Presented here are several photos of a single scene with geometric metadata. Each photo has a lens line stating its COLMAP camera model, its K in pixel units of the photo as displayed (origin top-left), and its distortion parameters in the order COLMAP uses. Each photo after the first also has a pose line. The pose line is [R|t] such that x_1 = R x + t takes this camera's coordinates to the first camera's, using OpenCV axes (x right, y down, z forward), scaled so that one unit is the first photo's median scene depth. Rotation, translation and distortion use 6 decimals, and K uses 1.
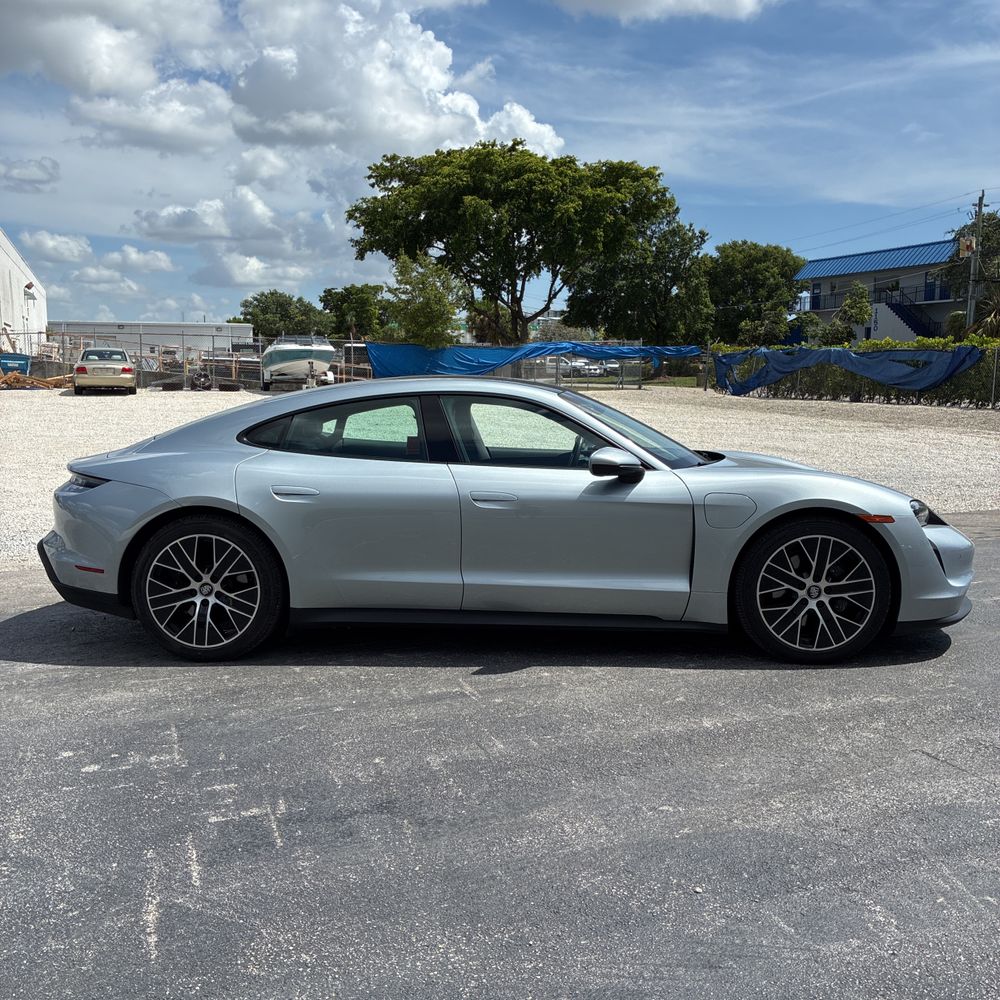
lens RADIAL K [[1012.6, 0, 500.0], [0, 1012.6, 500.0], [0, 0, 1]] dist [0.006645, -0.002878]
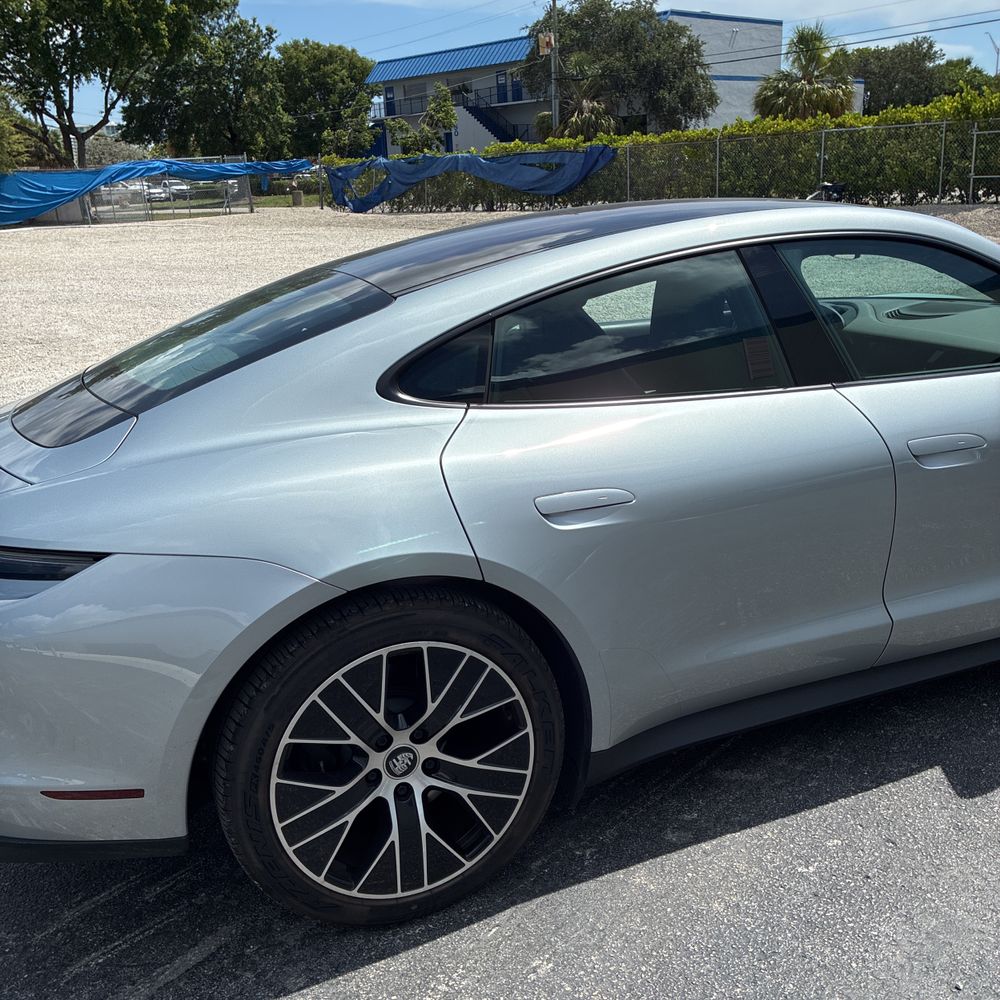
lens RADIAL K [[1009.7, 0, 495.6], [0, 1009.7, 500.7], [0, 0, 1]] dist [0.001967, 0.029456]
pose [[0.910684, -0.173594, 0.374861, -0.045473], [0.106312, 0.975344, 0.193397, -0.010931], [-0.399191, -0.136271, 0.906685, 0.071646]]
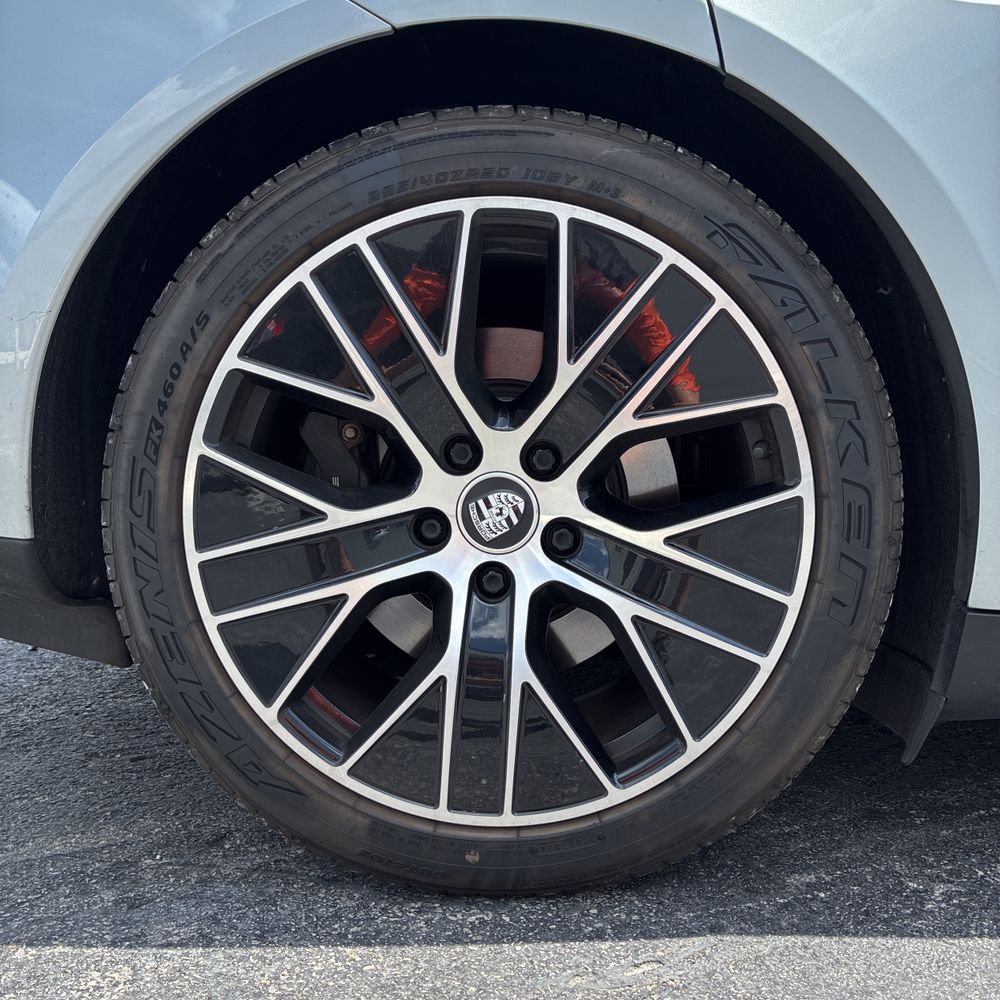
lens RADIAL K [[1015.5, 0, 501.0], [0, 1015.5, 498.5], [0, 0, 1]] dist [0.006217, 0.009692]
pose [[0.999983, -0.002824, -0.005185, -0.033384], [0.002777, 0.999956, -0.009005, 0.010113], [0.005210, 0.008991, 0.999946, 0.093792]]
